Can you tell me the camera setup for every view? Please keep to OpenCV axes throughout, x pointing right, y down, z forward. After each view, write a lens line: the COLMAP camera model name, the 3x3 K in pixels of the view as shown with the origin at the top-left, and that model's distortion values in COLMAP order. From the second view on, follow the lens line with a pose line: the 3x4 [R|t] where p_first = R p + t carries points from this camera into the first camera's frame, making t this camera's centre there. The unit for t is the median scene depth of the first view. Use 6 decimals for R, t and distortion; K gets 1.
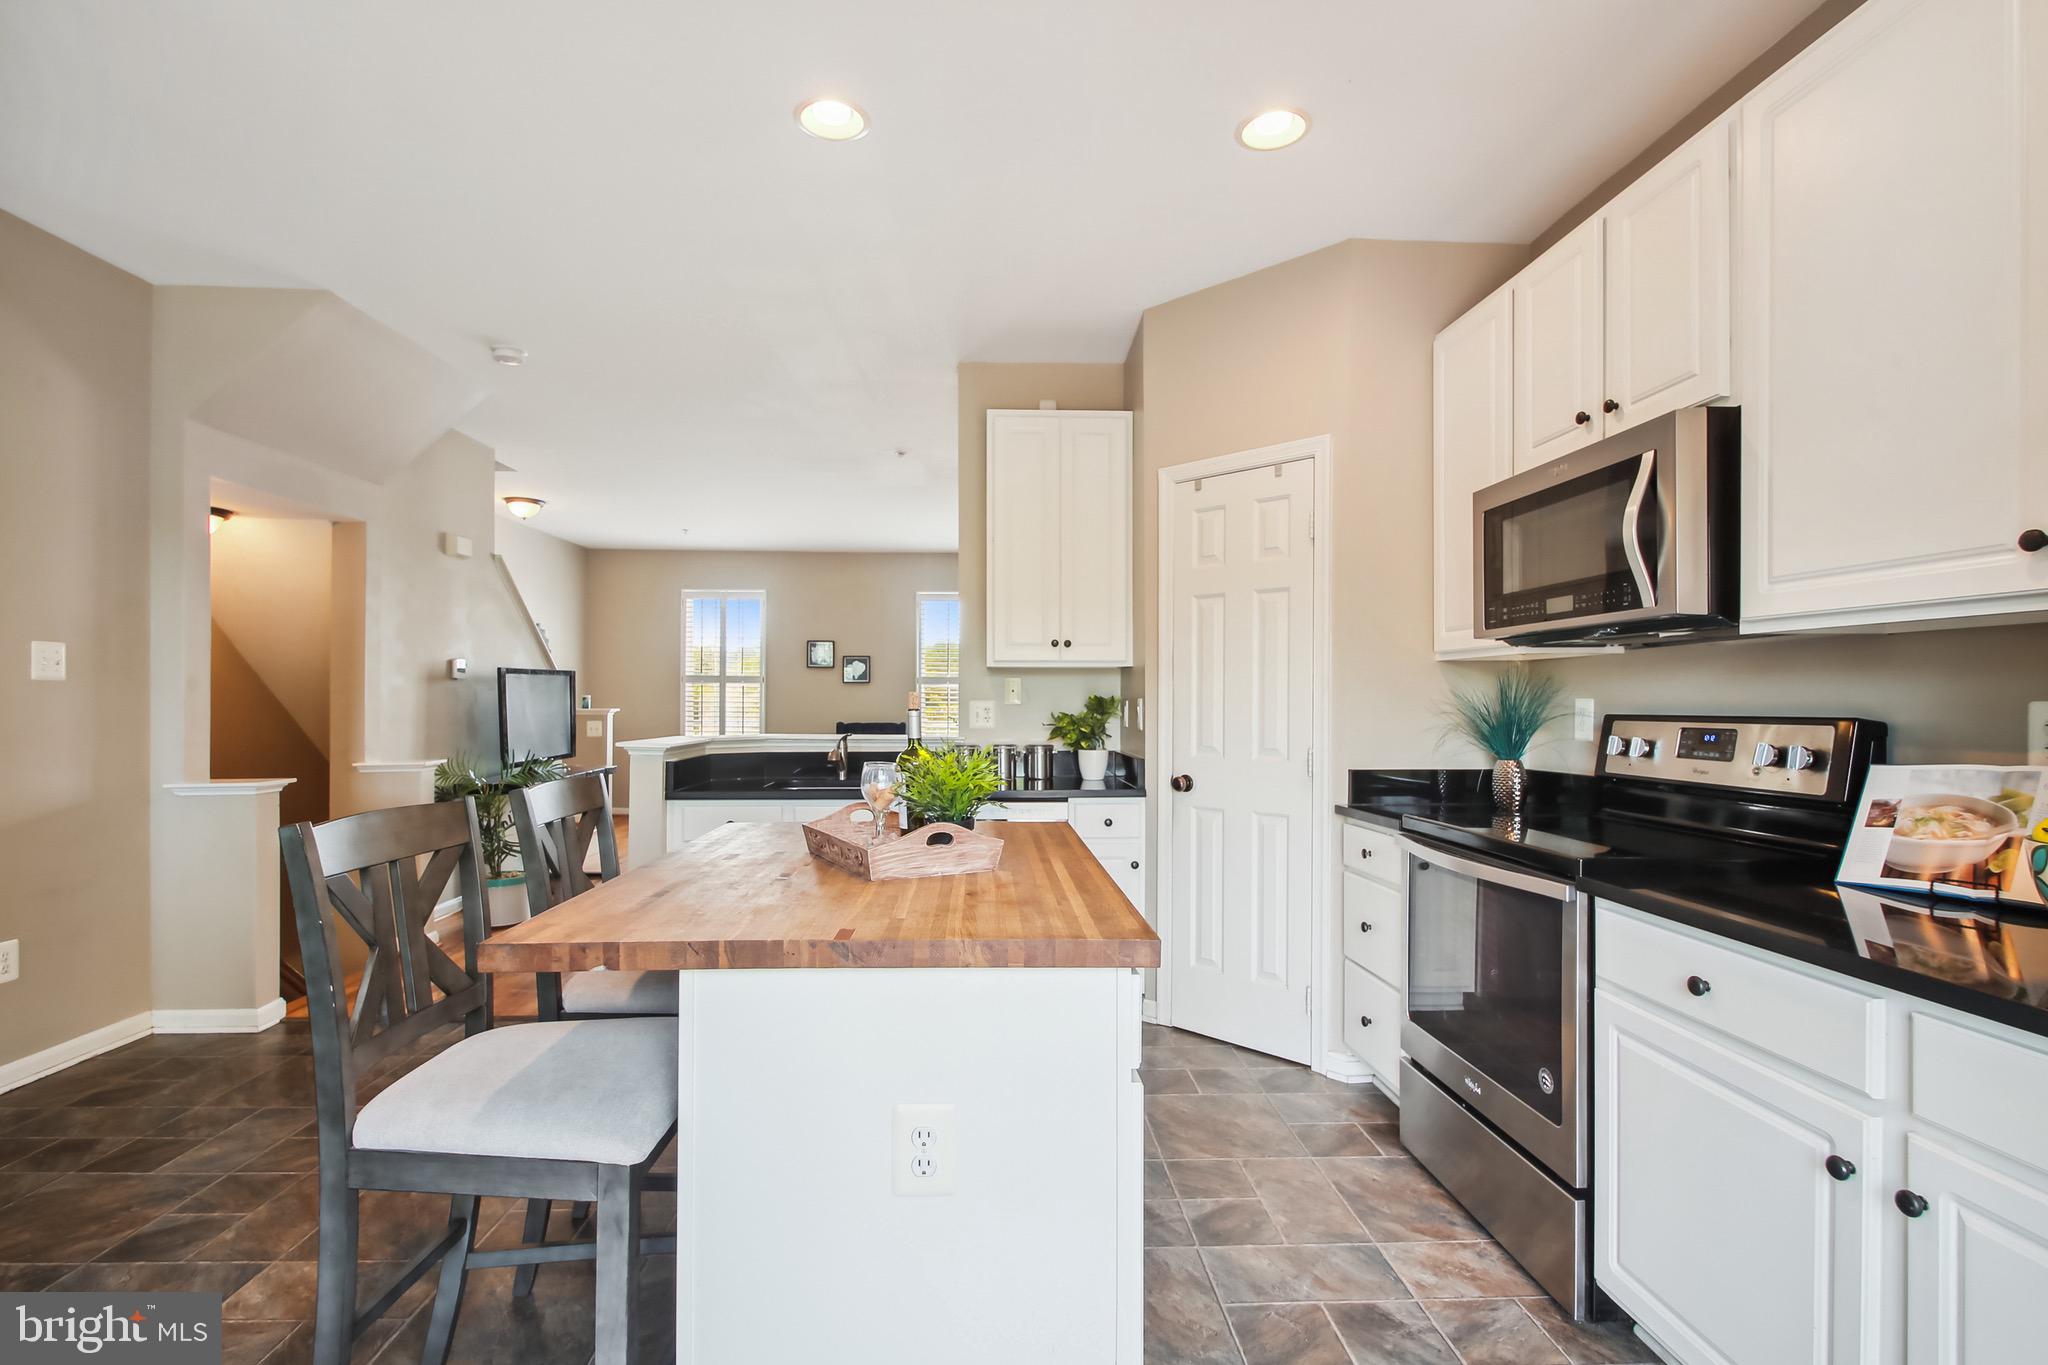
lens RADIAL K [[944.7, 0, 1019.7], [0, 944.7, 718.7], [0, 0, 1]] dist [-0.001777, -0.005350]
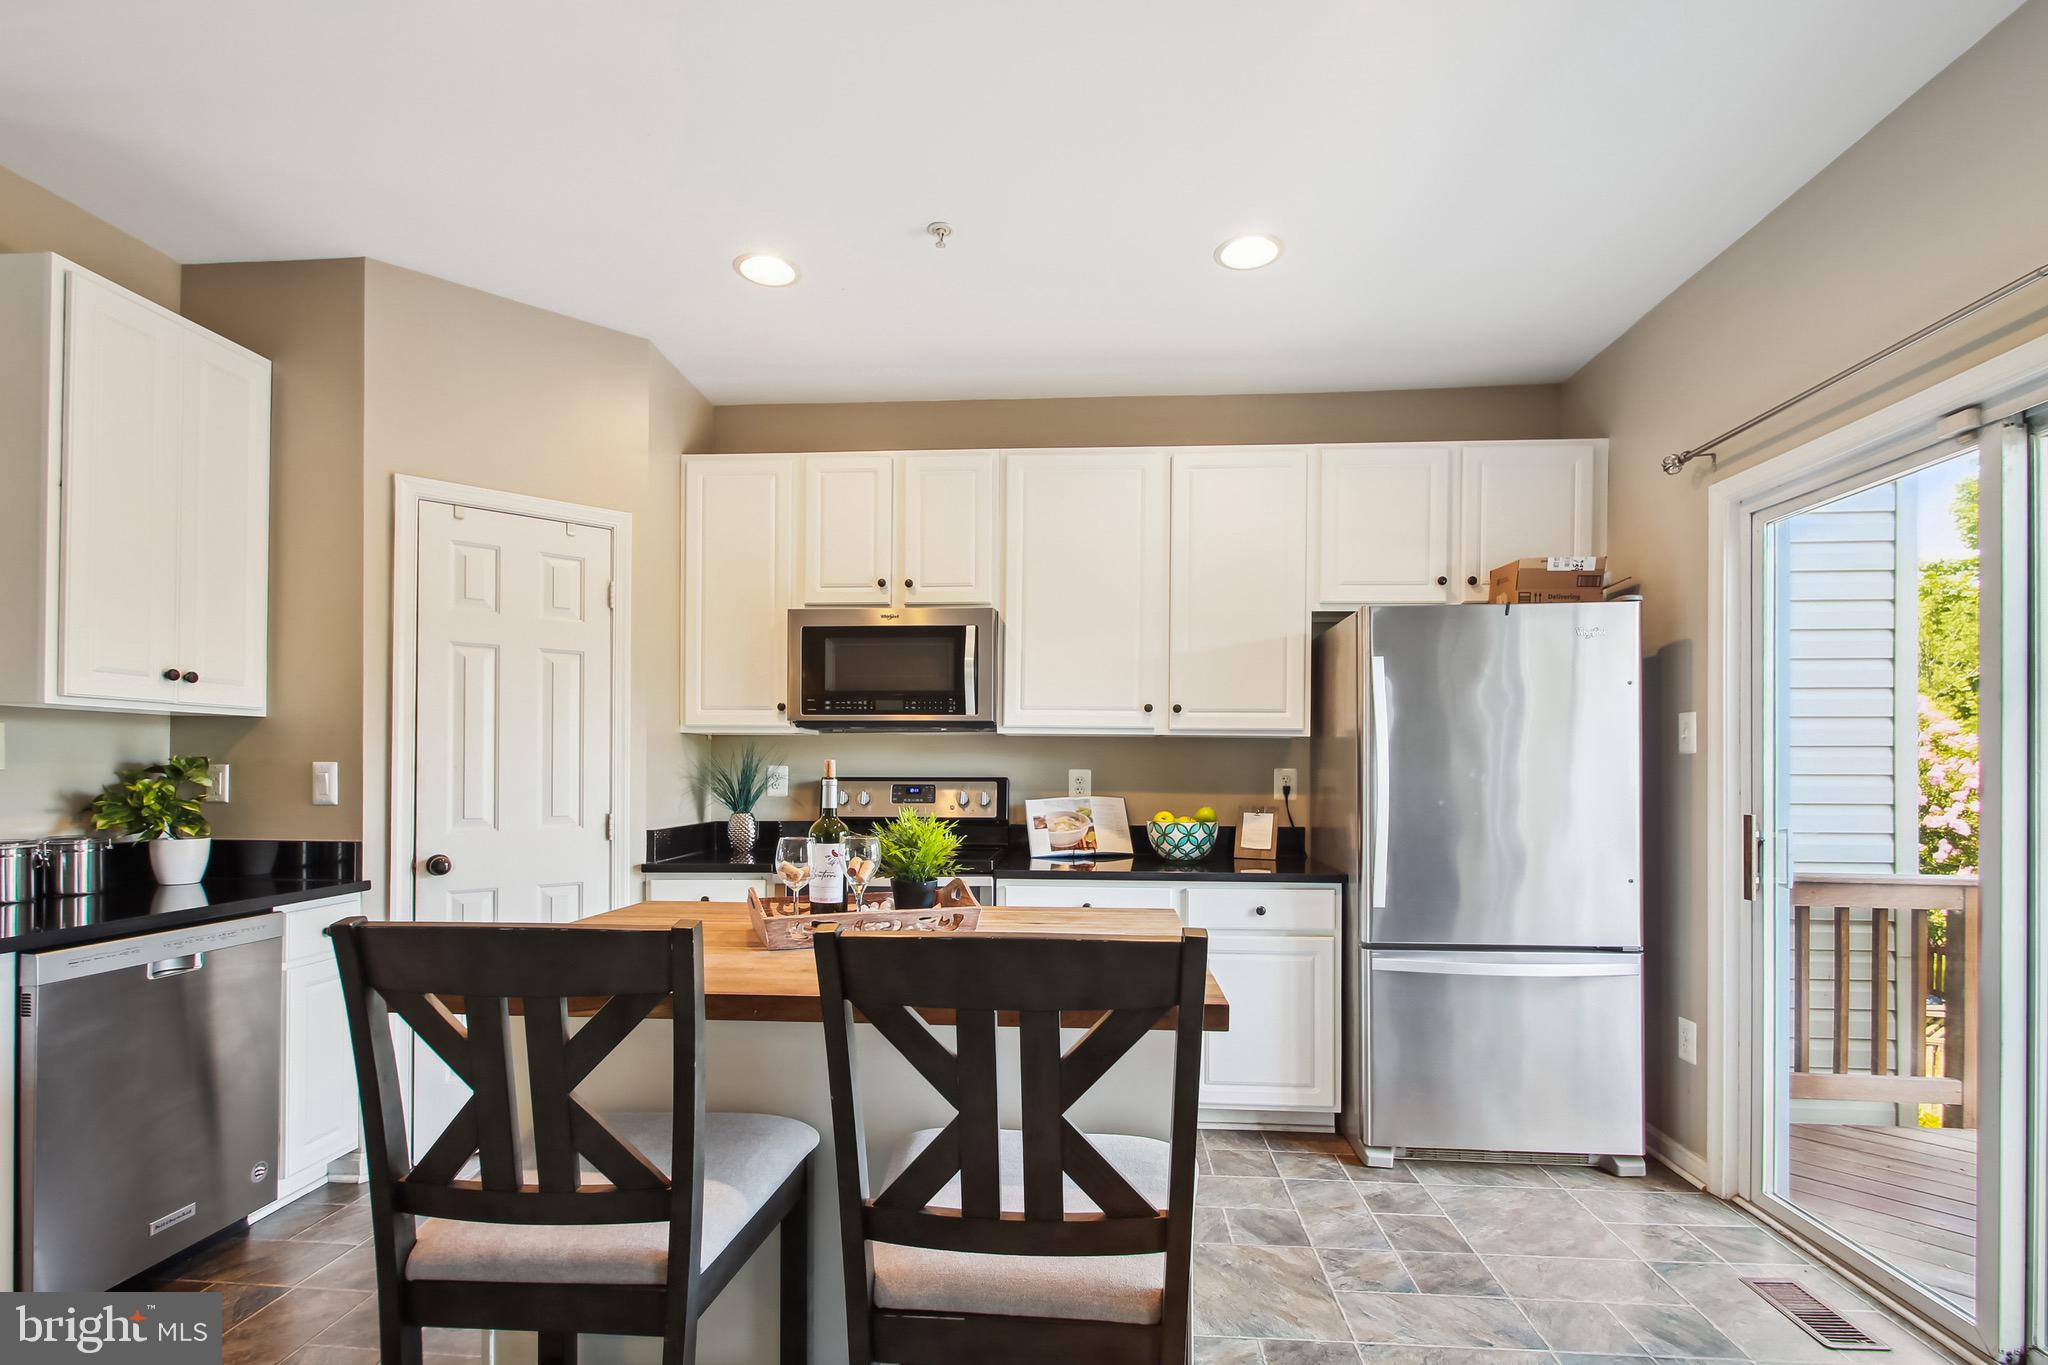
lens RADIAL K [[909.7, 0, 1038.6], [0, 909.7, 767.2], [0, 0, 1]] dist [-0.000371, -0.000739]
pose [[0.121731, 0.002664, 0.992560, -0.643790], [0.013855, 0.999894, -0.004383, -0.008070], [-0.992466, 0.014286, 0.121681, 0.441126]]
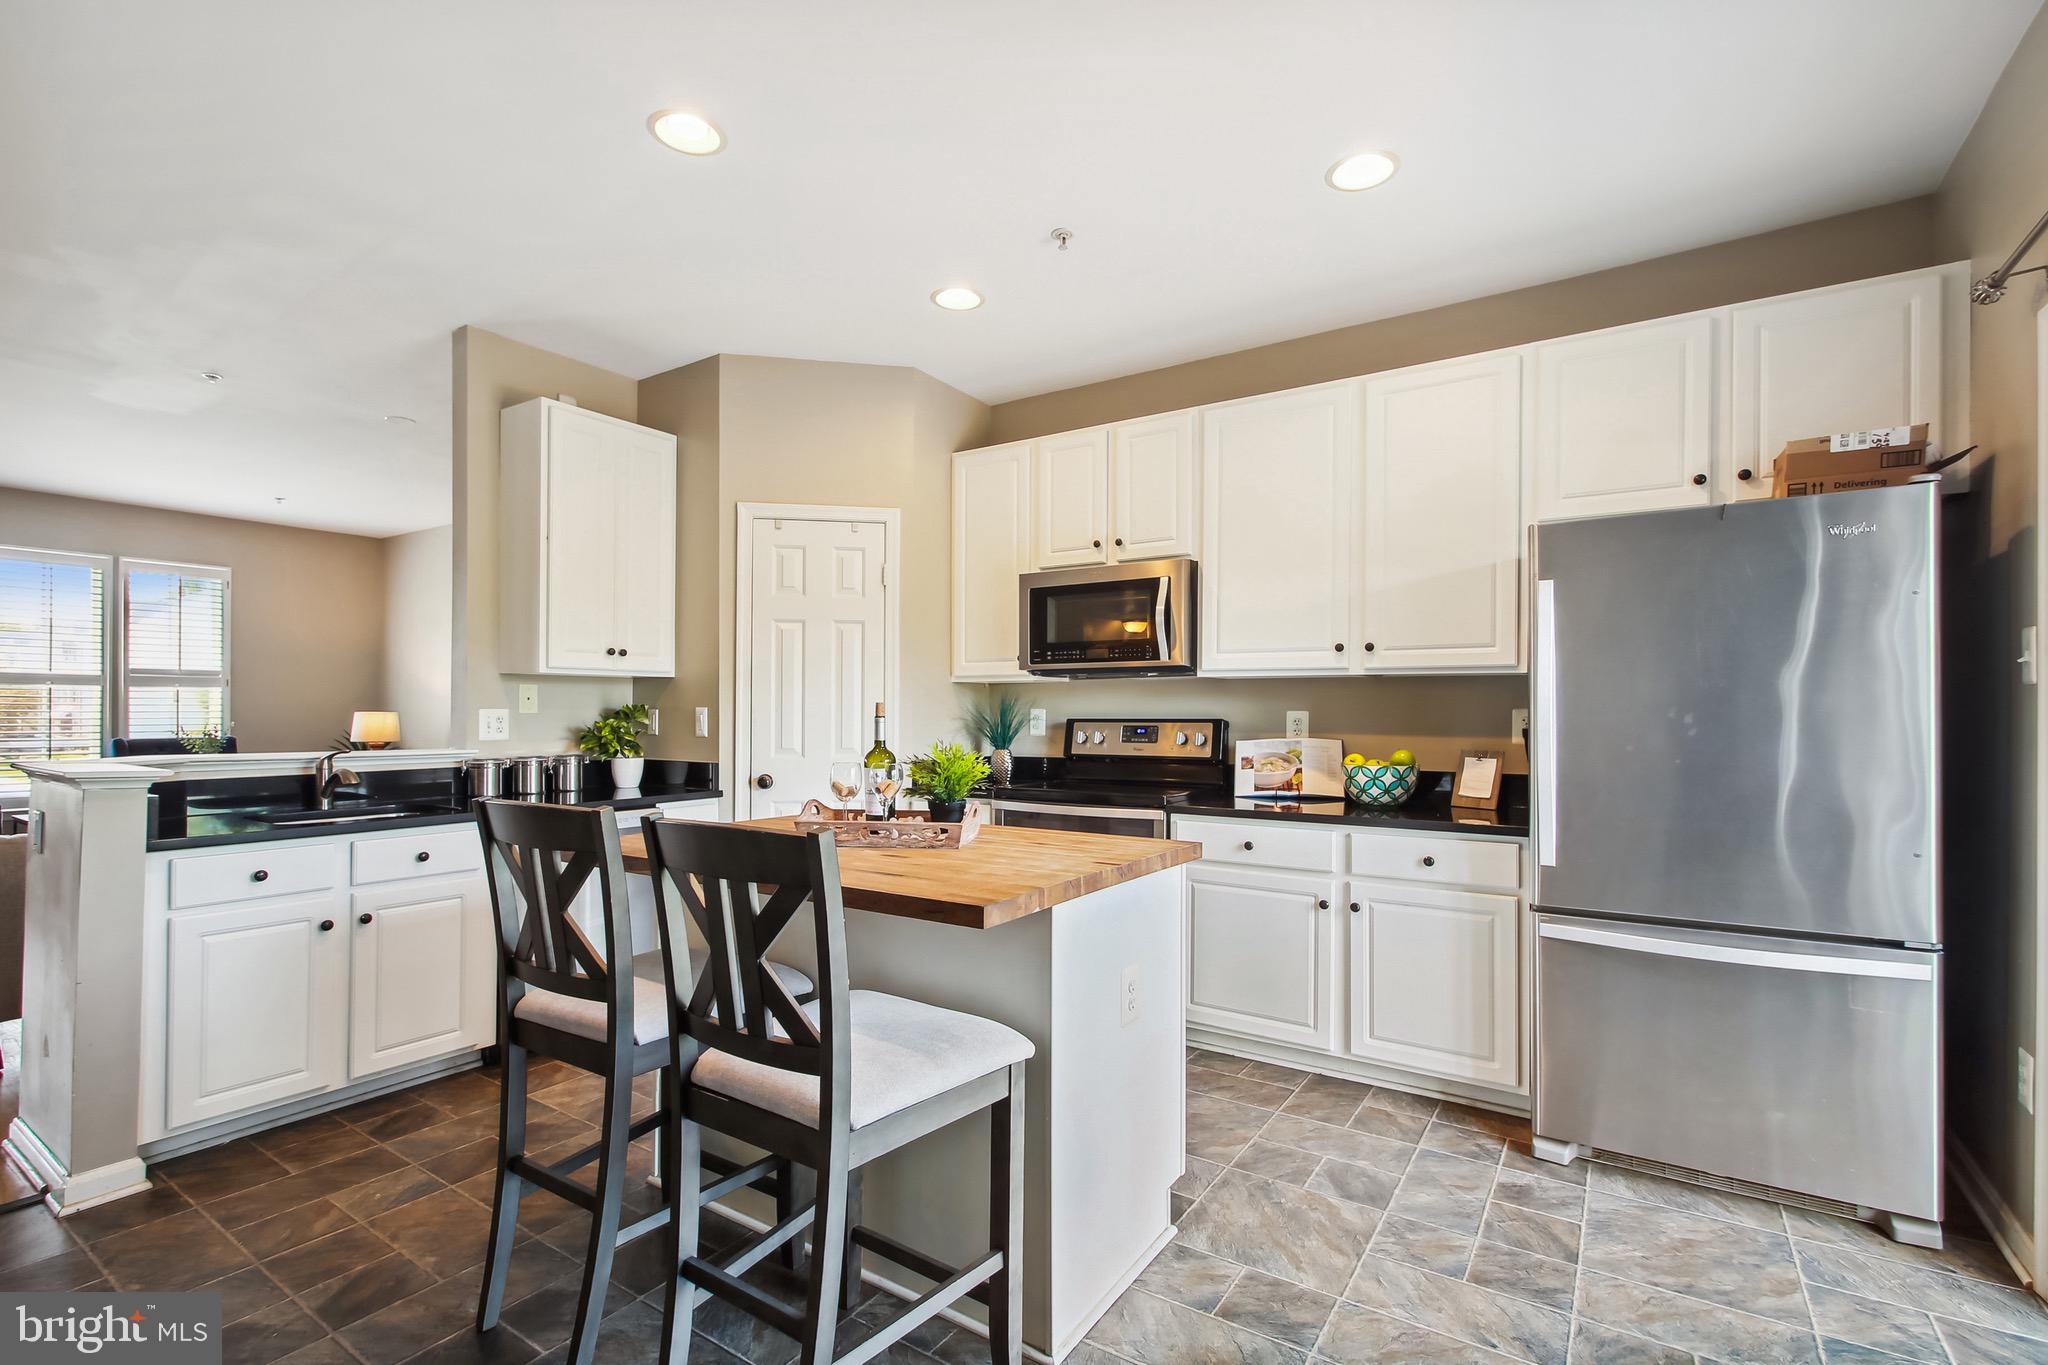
lens RADIAL K [[896.7, 0, 1050.1], [0, 896.7, 712.4], [0, 0, 1]] dist [0.001599, -0.007090]
pose [[0.578622, 0.000846, 0.815595, -0.594077], [0.014143, 0.999839, -0.011070, 0.001147], [-0.815473, 0.017940, 0.578517, 0.105093]]
